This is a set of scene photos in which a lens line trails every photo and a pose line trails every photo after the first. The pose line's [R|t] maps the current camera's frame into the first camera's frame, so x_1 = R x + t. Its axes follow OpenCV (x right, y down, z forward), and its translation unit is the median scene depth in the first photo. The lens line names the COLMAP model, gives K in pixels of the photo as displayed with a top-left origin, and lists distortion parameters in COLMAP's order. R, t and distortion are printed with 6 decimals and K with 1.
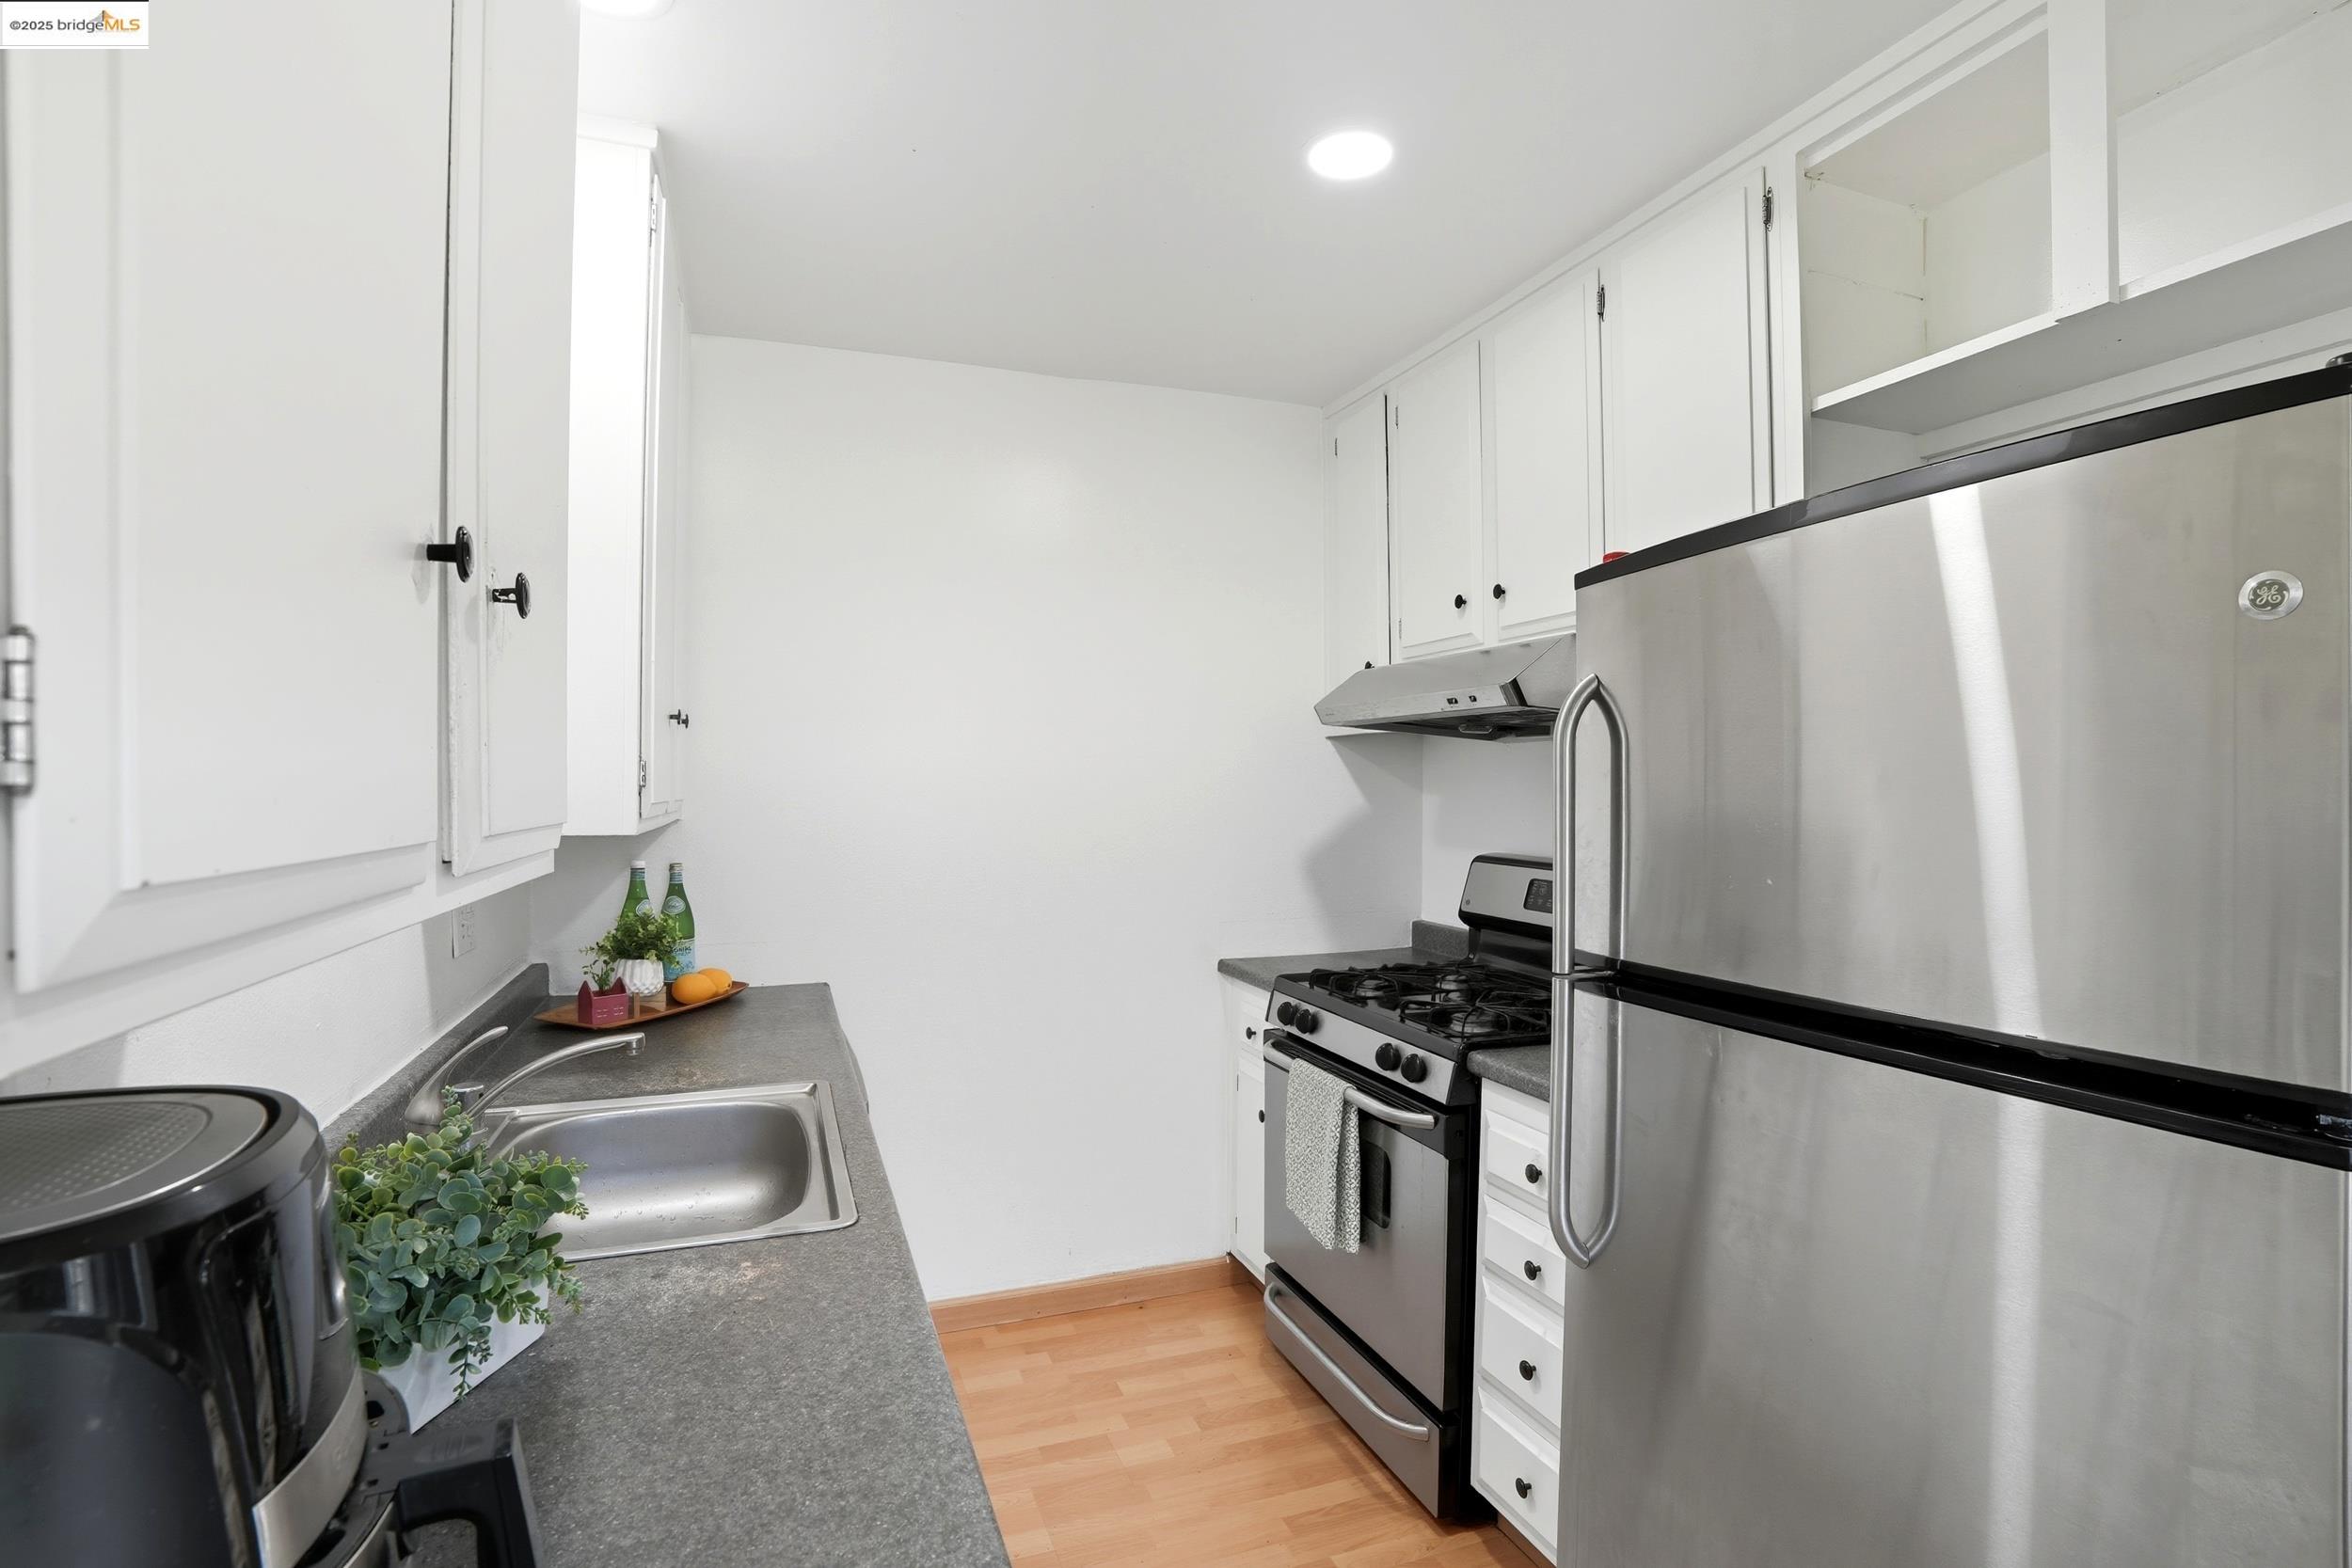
lens RADIAL K [[1103.0, 0, 1185.5], [0, 1103.0, 783.7], [0, 0, 1]] dist [-0.060299, 0.000328]
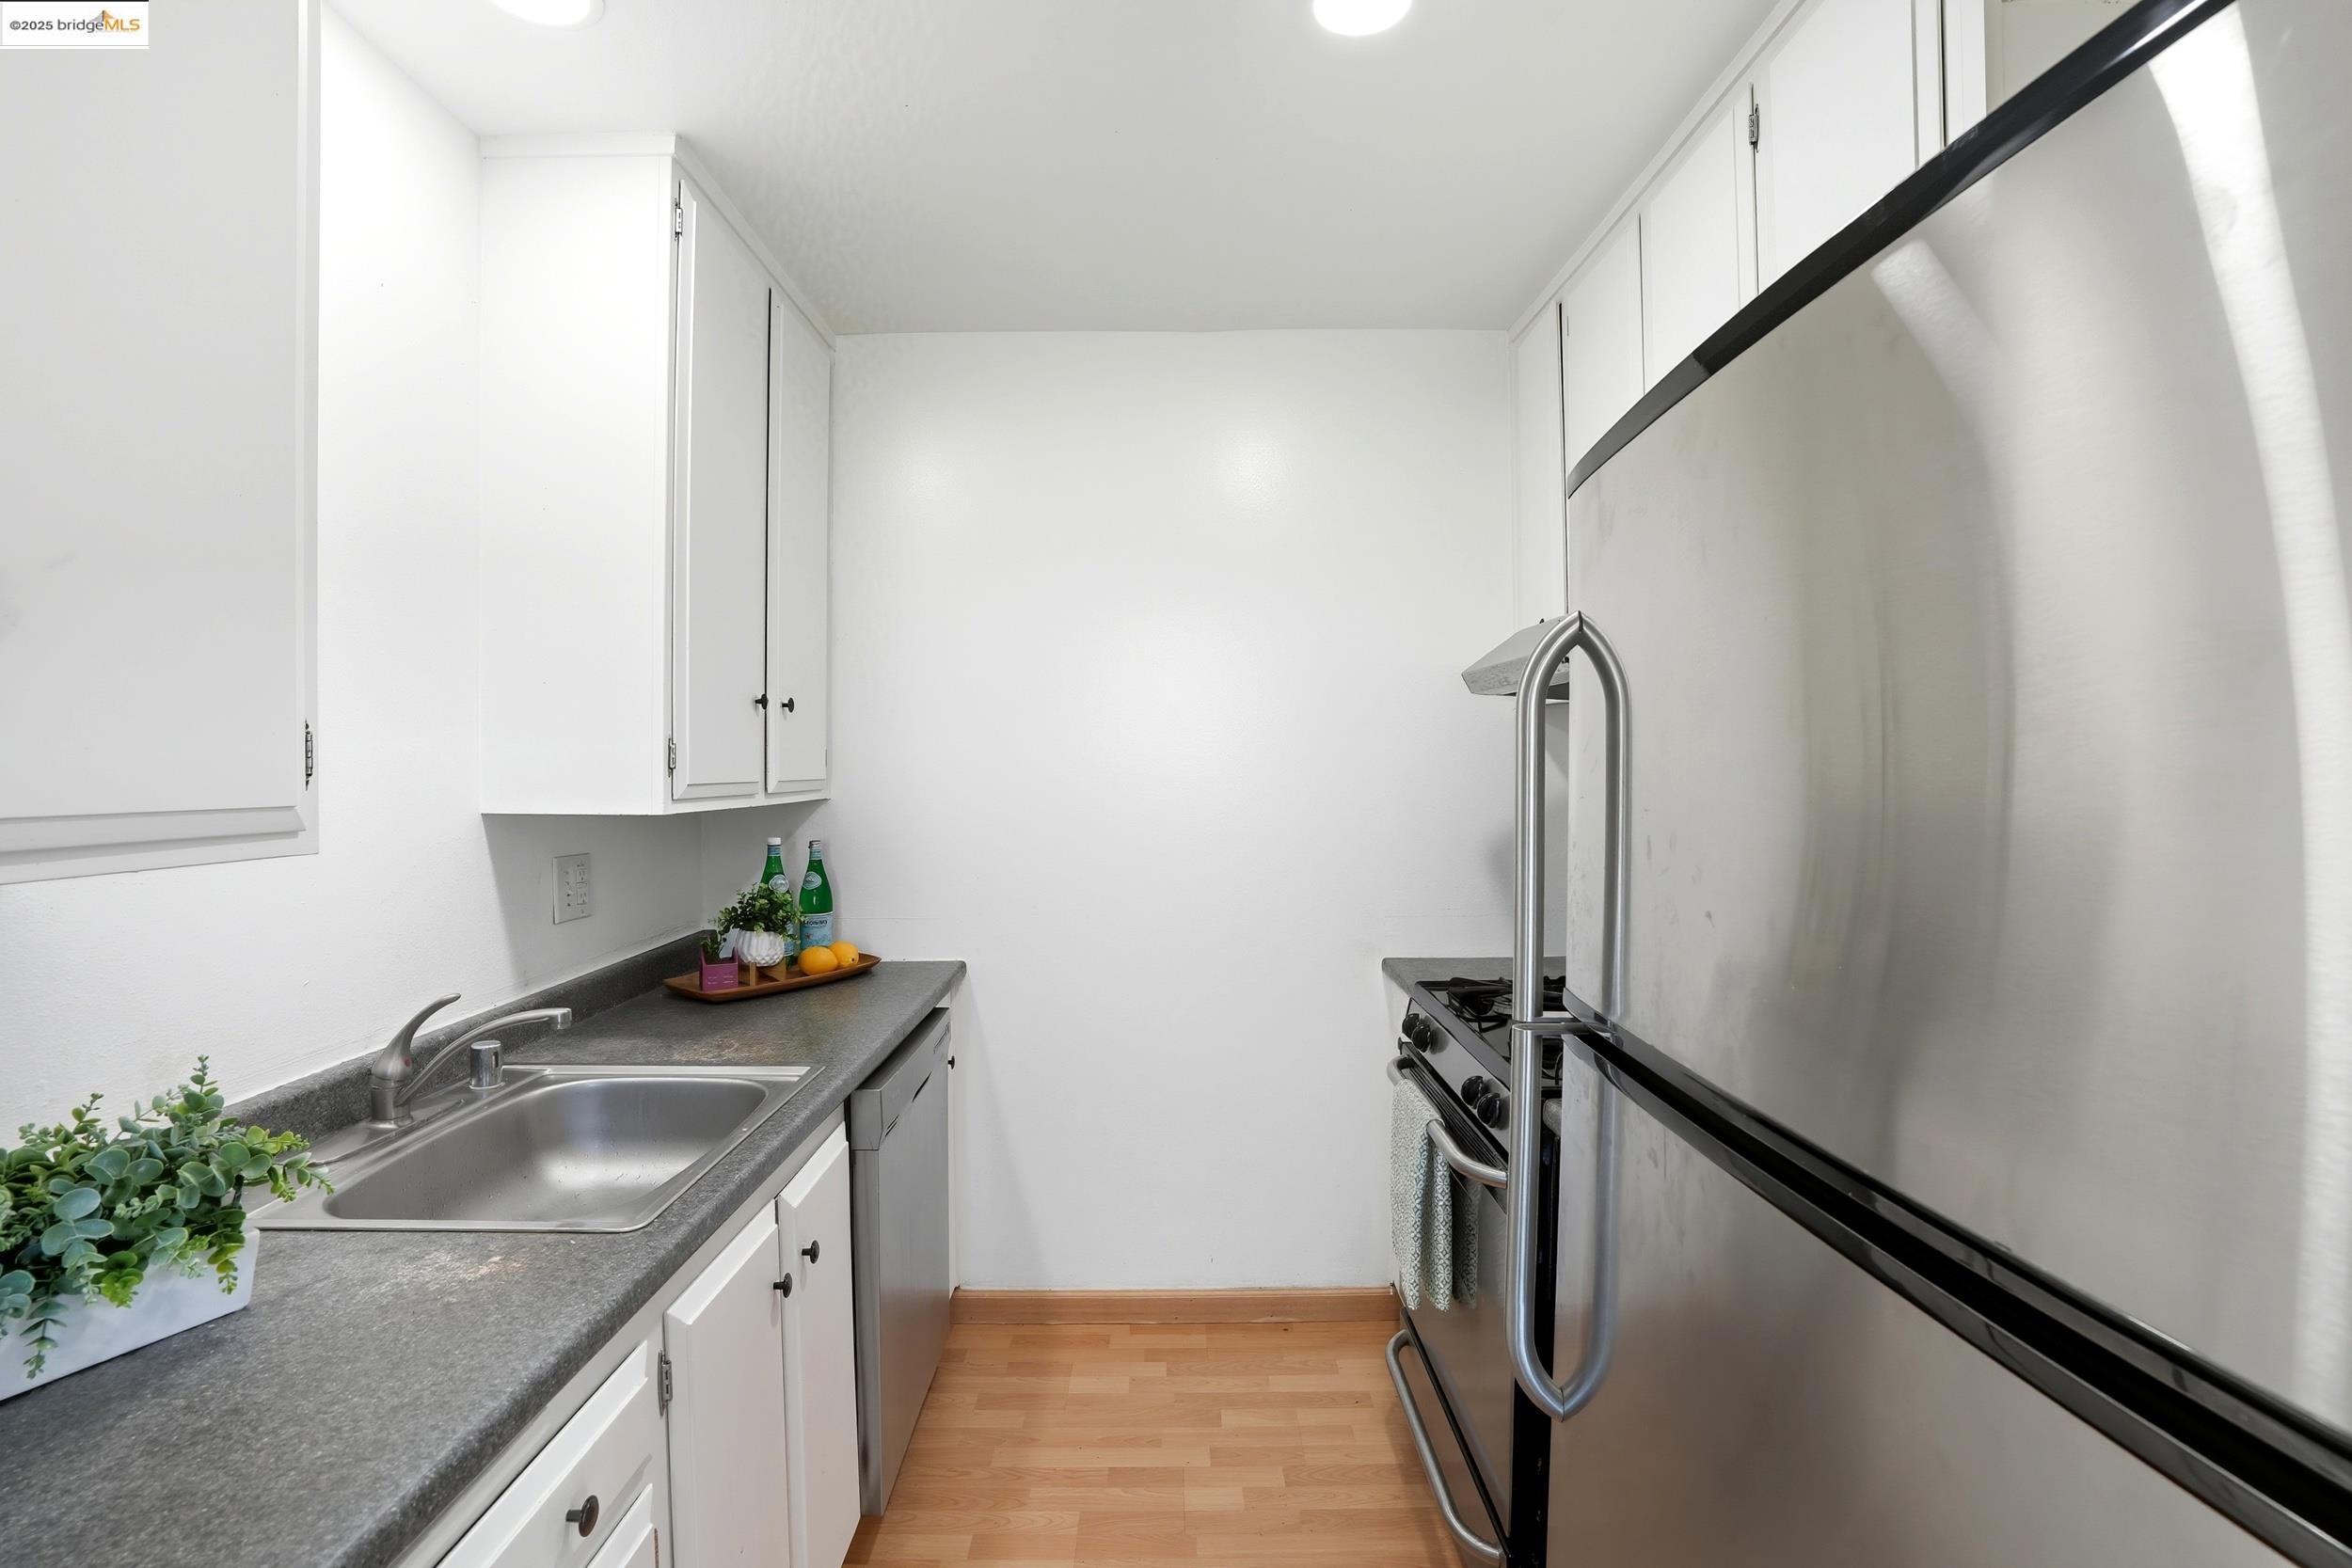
lens RADIAL K [[1084.5, 0, 1177.8], [0, 1084.5, 768.8], [0, 0, 1]] dist [-0.067474, 0.018718]
pose [[0.939085, -0.002282, -0.343676, 0.228879], [0.004378, 0.999976, 0.005323, -0.000249], [0.343656, -0.006503, 0.939073, 0.149556]]
